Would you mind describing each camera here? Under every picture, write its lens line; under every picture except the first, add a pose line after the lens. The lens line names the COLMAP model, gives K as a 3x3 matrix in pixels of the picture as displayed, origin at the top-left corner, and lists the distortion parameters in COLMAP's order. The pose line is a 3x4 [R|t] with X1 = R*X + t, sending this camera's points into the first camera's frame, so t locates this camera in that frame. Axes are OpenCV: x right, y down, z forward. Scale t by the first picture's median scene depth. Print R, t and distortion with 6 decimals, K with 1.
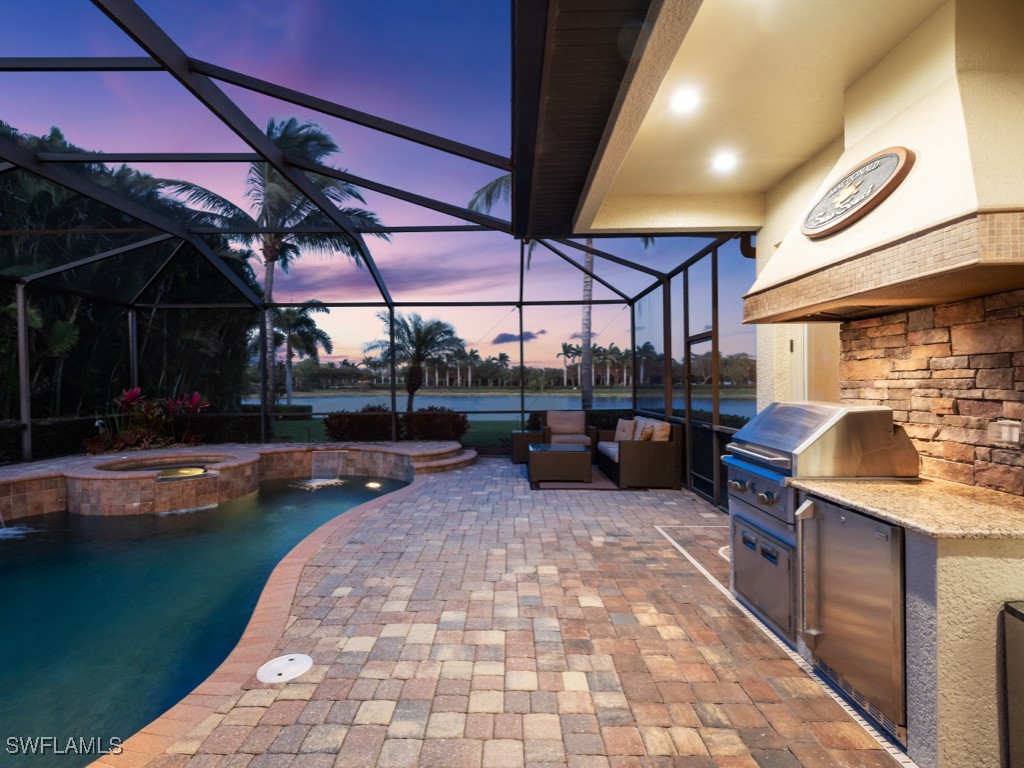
lens RADIAL K [[498.7, 0, 509.3], [0, 498.7, 380.7], [0, 0, 1]] dist [0.017665, -0.000524]
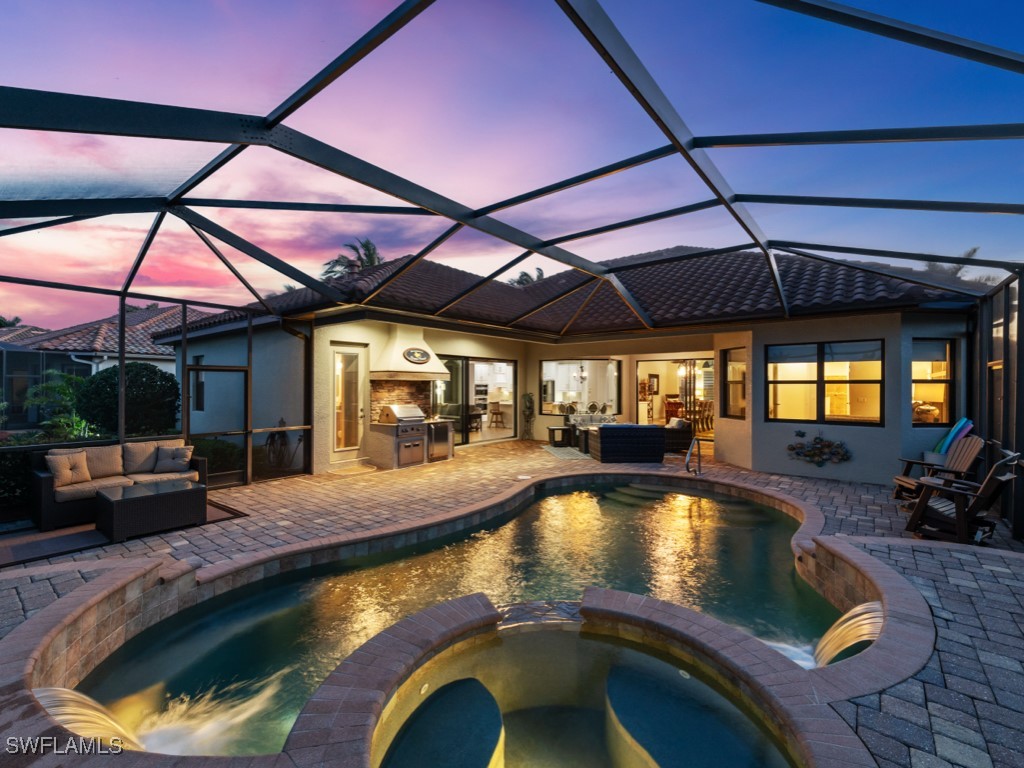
lens RADIAL K [[451.4, 0, 507.1], [0, 451.4, 385.1], [0, 0, 1]] dist [0.020500, -0.004498]
pose [[-0.783049, 0.005645, 0.621934, -0.872522], [-0.002582, 0.999921, -0.012327, -0.025452], [-0.621954, -0.011258, -0.782972, 1.331339]]
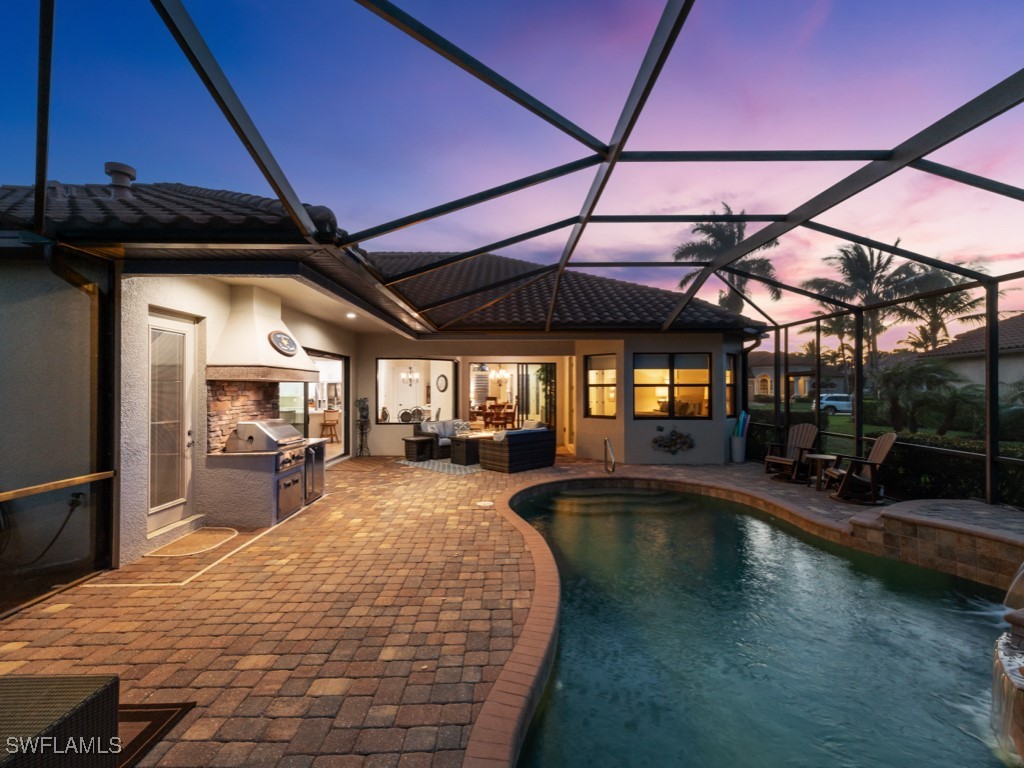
lens RADIAL K [[451.4, 0, 511.6], [0, 451.4, 384.0], [0, 0, 1]] dist [0.020500, -0.004498]
pose [[-0.999788, 0.006821, -0.019410, -0.200189], [0.007180, 0.999803, -0.018479, -0.031542], [0.019280, -0.018615, -0.999641, 1.327824]]
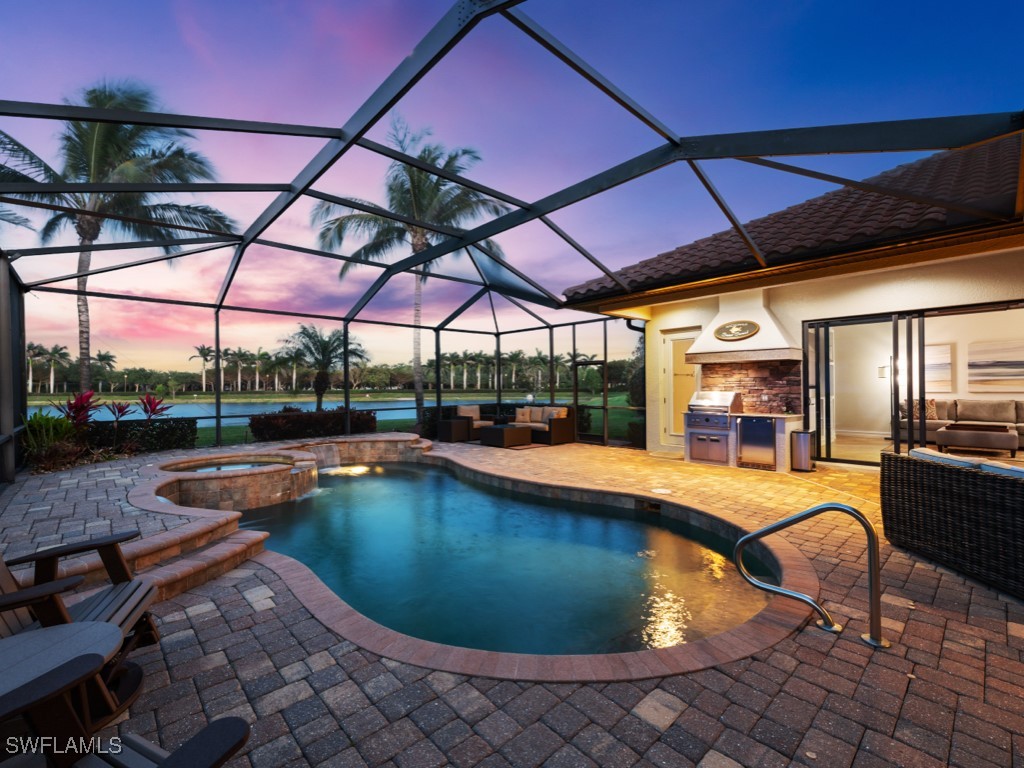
lens RADIAL K [[451.4, 0, 514.6], [0, 451.4, 386.5], [0, 0, 1]] dist [0.020500, -0.004498]
pose [[0.727519, 0.000481, 0.686088, -0.957706], [-0.001100, 0.999999, 0.000465, 0.005642], [-0.686087, -0.001093, 0.727519, -0.080301]]
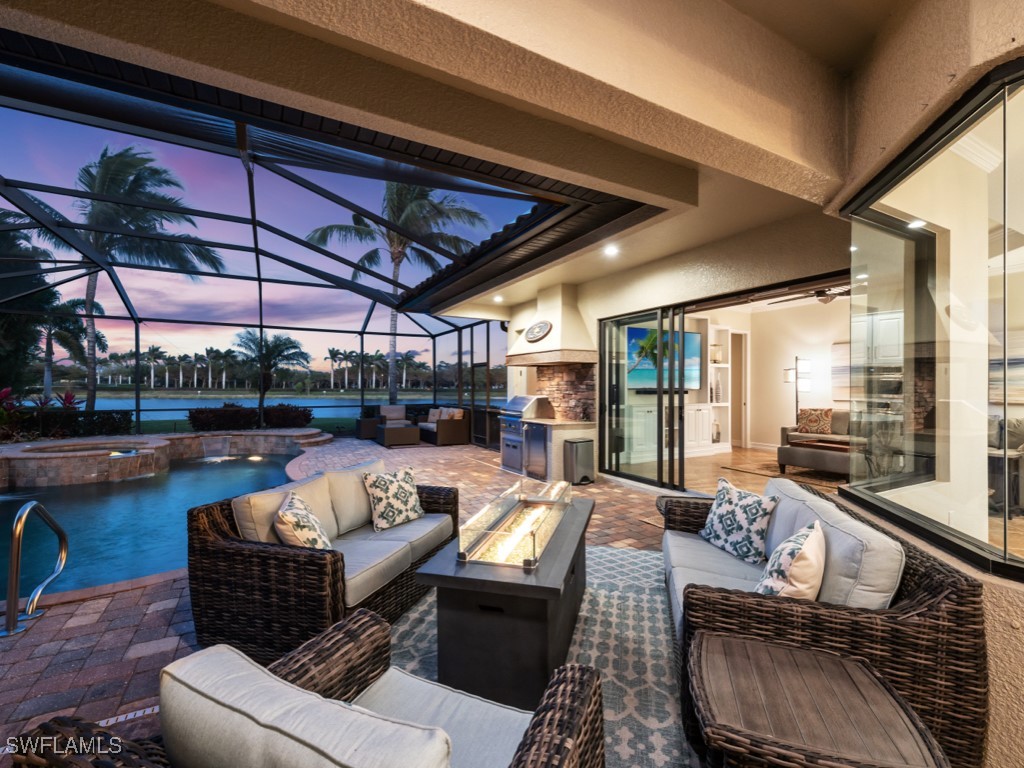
lens RADIAL K [[451.4, 0, 512.3], [0, 451.4, 388.4], [0, 0, 1]] dist [0.020500, -0.004498]
pose [[0.876243, 0.007851, 0.481805, -0.322778], [-0.012334, 0.999905, 0.006139, -0.005460], [-0.481711, -0.011322, 0.876257, -0.548211]]
